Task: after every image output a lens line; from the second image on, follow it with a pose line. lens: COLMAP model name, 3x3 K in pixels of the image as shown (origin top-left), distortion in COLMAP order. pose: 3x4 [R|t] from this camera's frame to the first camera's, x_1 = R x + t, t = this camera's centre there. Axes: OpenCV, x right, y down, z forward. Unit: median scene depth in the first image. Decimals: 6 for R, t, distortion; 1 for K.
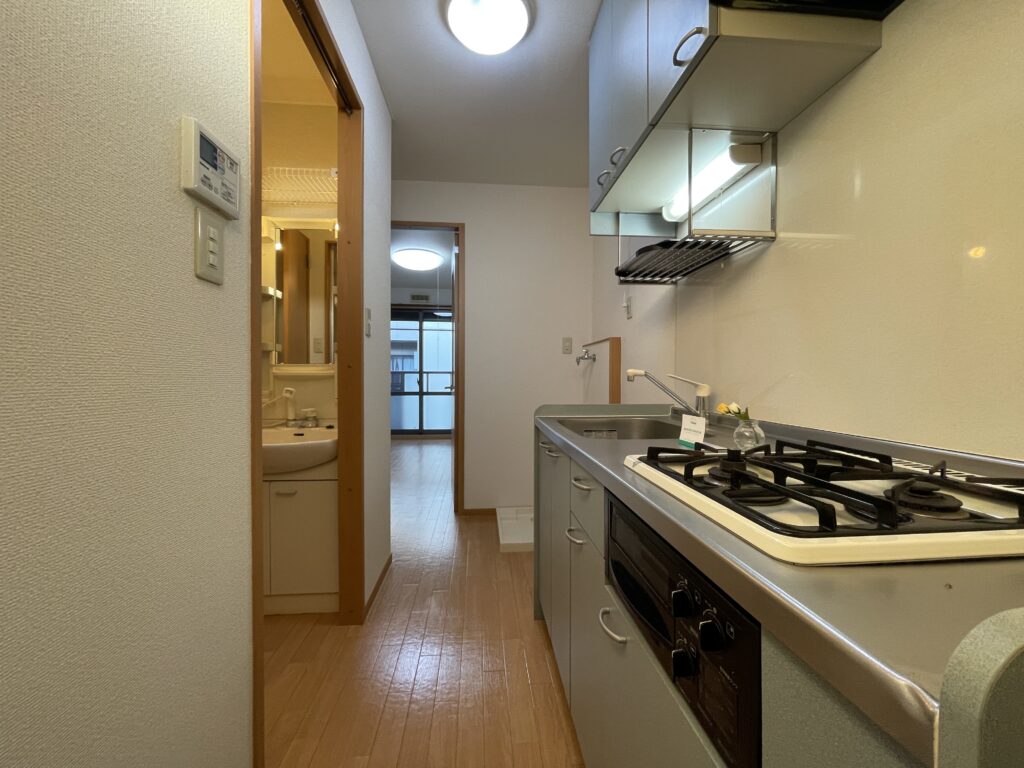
lens RADIAL K [[411.6, 0, 512.0], [0, 411.6, 384.0], [0, 0, 1]] dist [-0.002079, -0.000029]
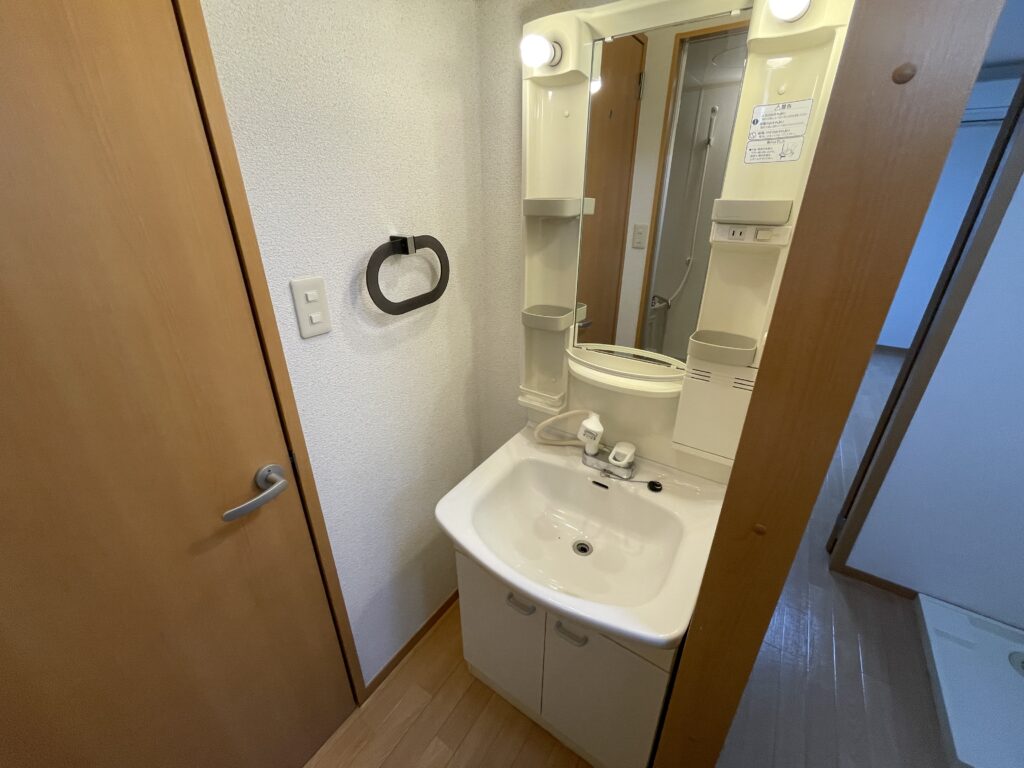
lens RADIAL K [[416.3, 0, 512.0], [0, 416.3, 384.0], [0, 0, 1]] dist [-0.002019, -0.000117]
pose [[0.781105, 0.259132, -0.568090, -0.239455], [-0.001173, 0.910424, 0.413674, -0.183187], [0.624399, -0.322456, 0.711441, 0.413980]]
